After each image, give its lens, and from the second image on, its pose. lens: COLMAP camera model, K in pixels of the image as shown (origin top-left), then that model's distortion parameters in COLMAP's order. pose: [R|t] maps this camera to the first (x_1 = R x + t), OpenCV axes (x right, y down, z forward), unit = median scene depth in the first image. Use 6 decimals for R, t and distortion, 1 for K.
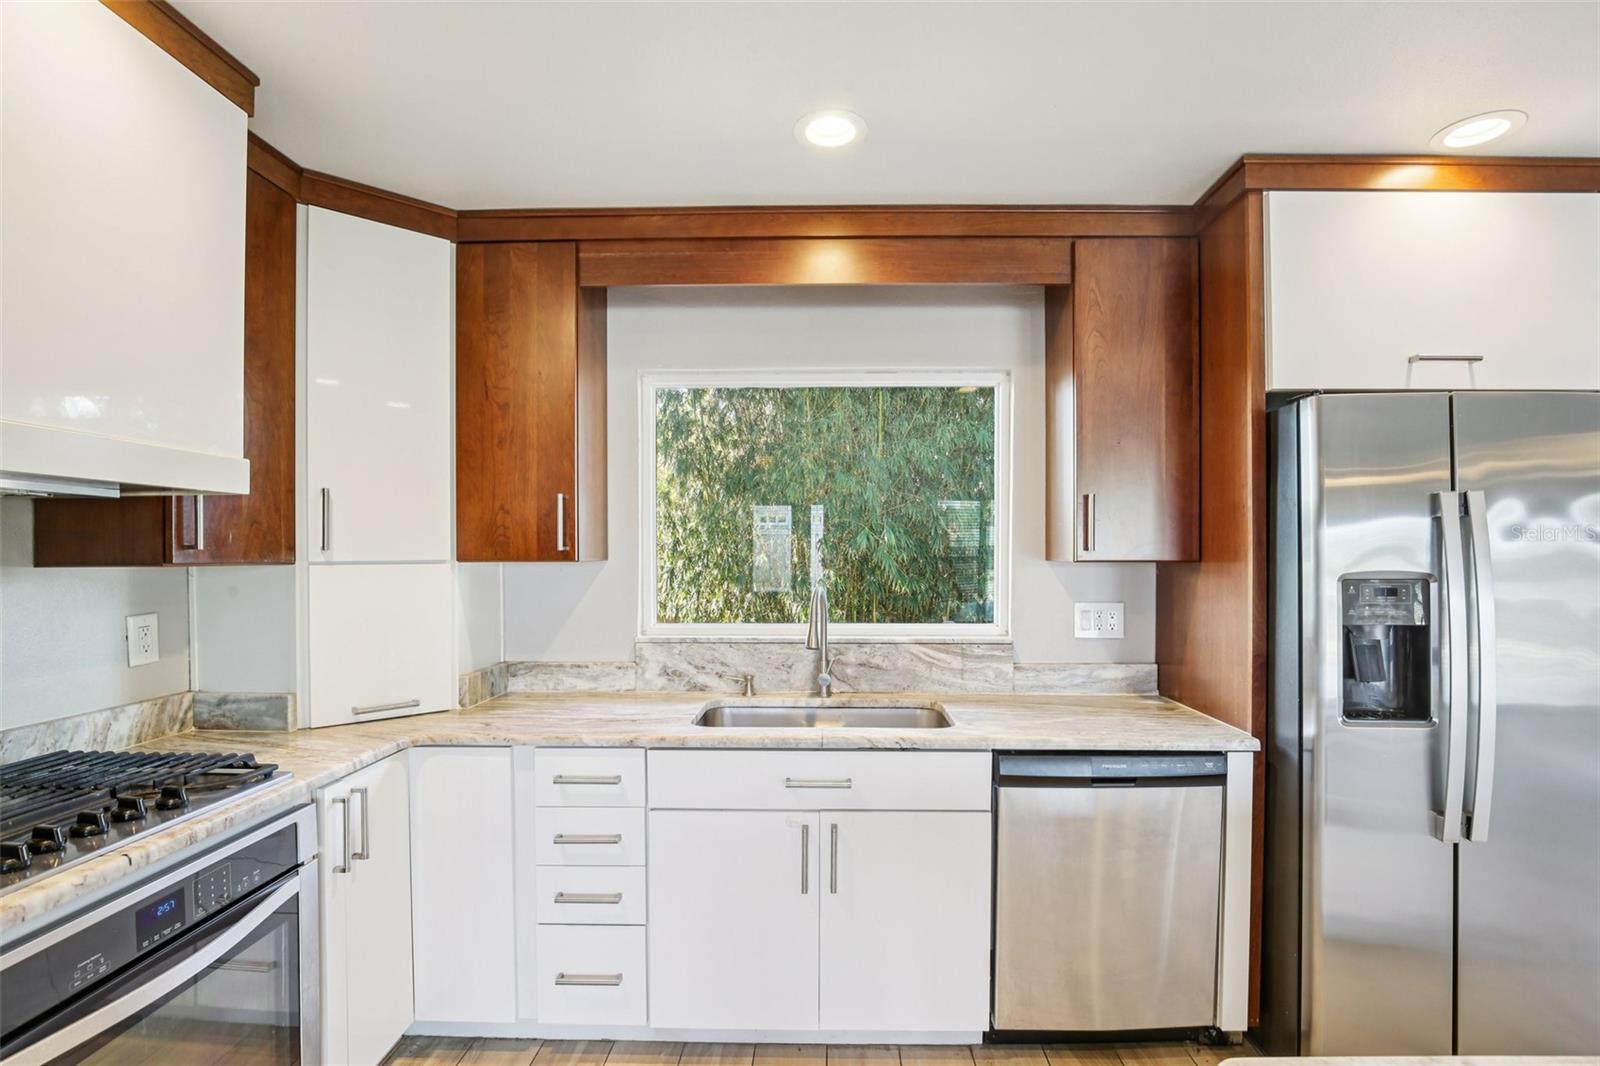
lens RADIAL K [[741.7, 0, 814.9], [0, 741.7, 559.2], [0, 0, 1]] dist [-0.034008, 0.005006]
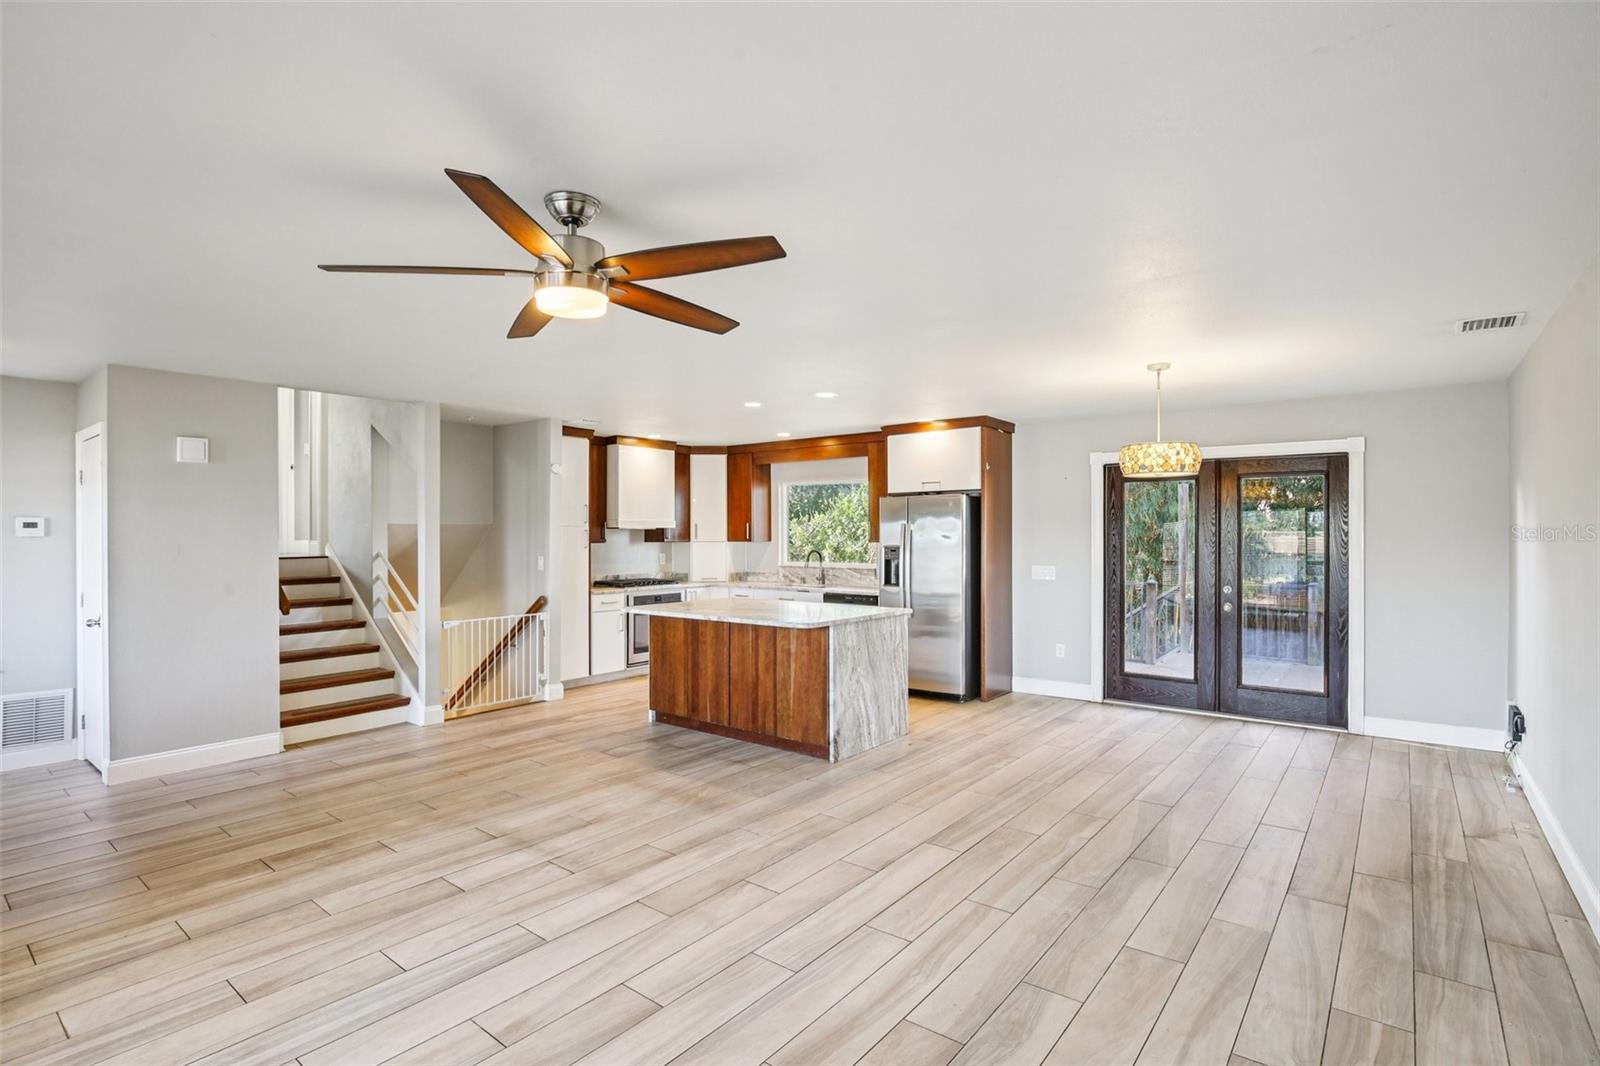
lens RADIAL K [[796.7, 0, 799.0], [0, 796.7, 532.0], [0, 0, 1]] dist [-0.019974, 0.000621]
pose [[0.802346, -0.003733, -0.596848, 2.356630], [-0.002331, 0.999953, -0.009388, -0.009591], [0.596855, 0.008924, 0.802300, -2.148008]]
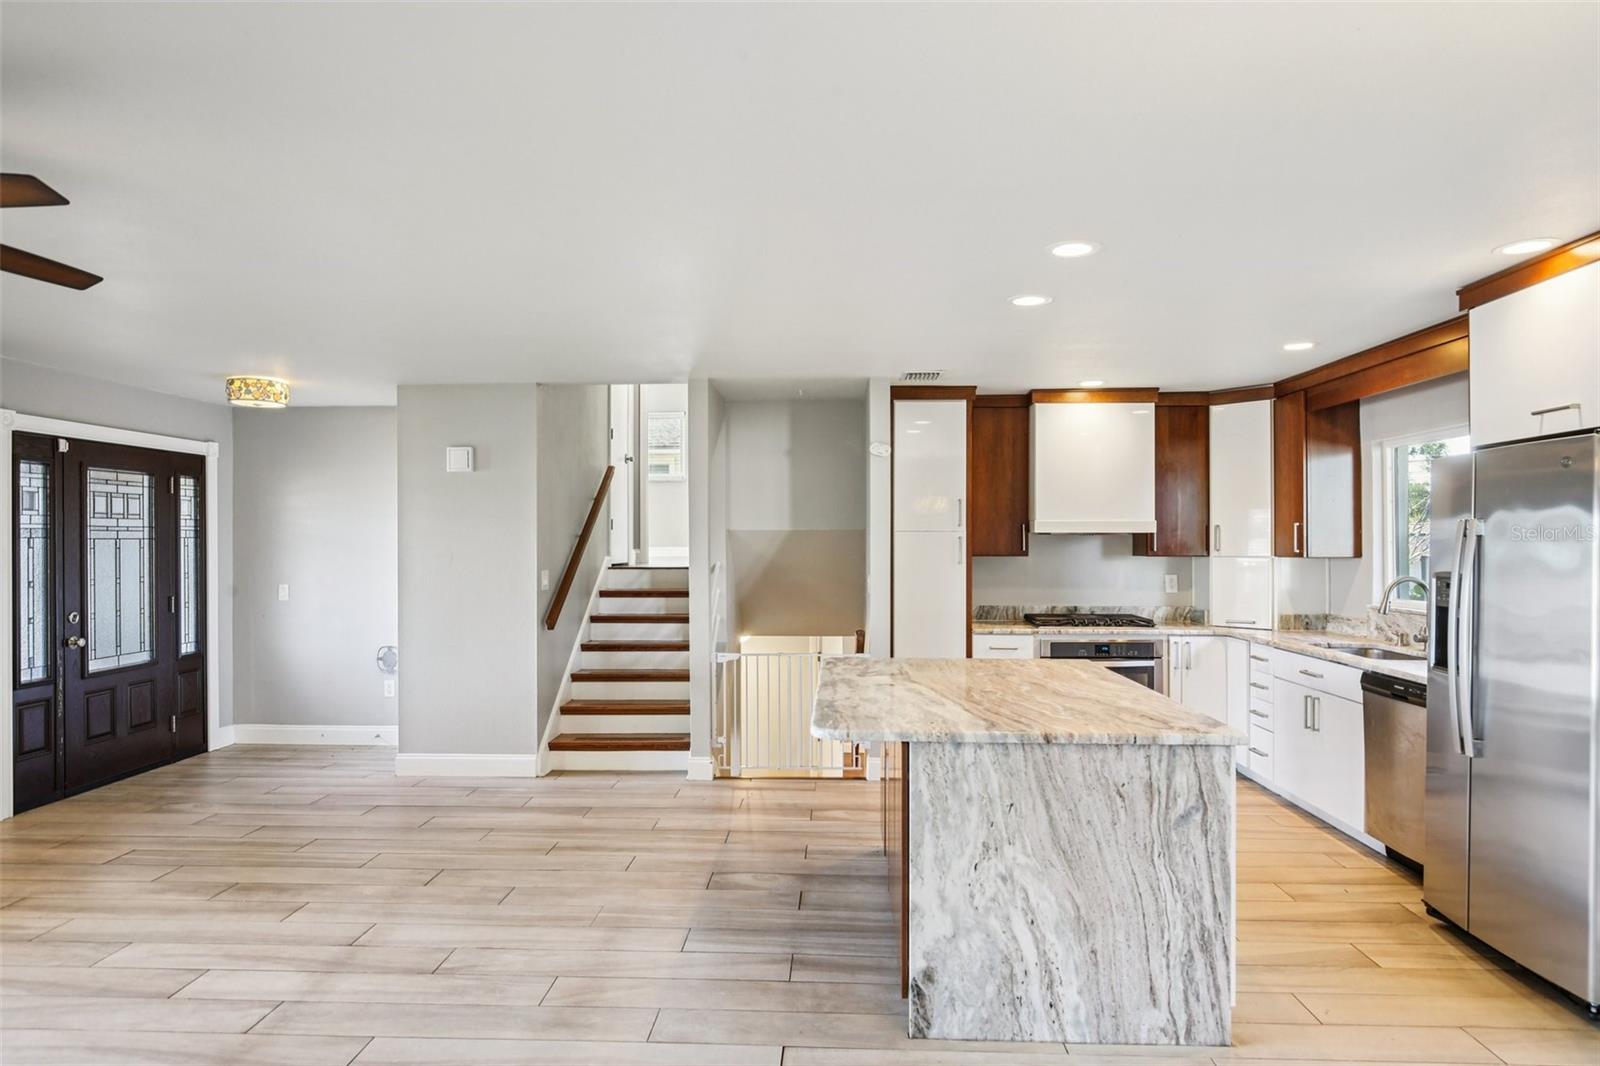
lens RADIAL K [[960.5, 0, 803.9], [0, 960.5, 536.7], [0, 0, 1]] dist [-0.000335, 0.000199]
pose [[-0.027469, -0.005542, -0.999607, 2.363212], [-0.007738, 0.999956, -0.005331, -0.031219], [0.999593, 0.007589, -0.027511, -0.242147]]
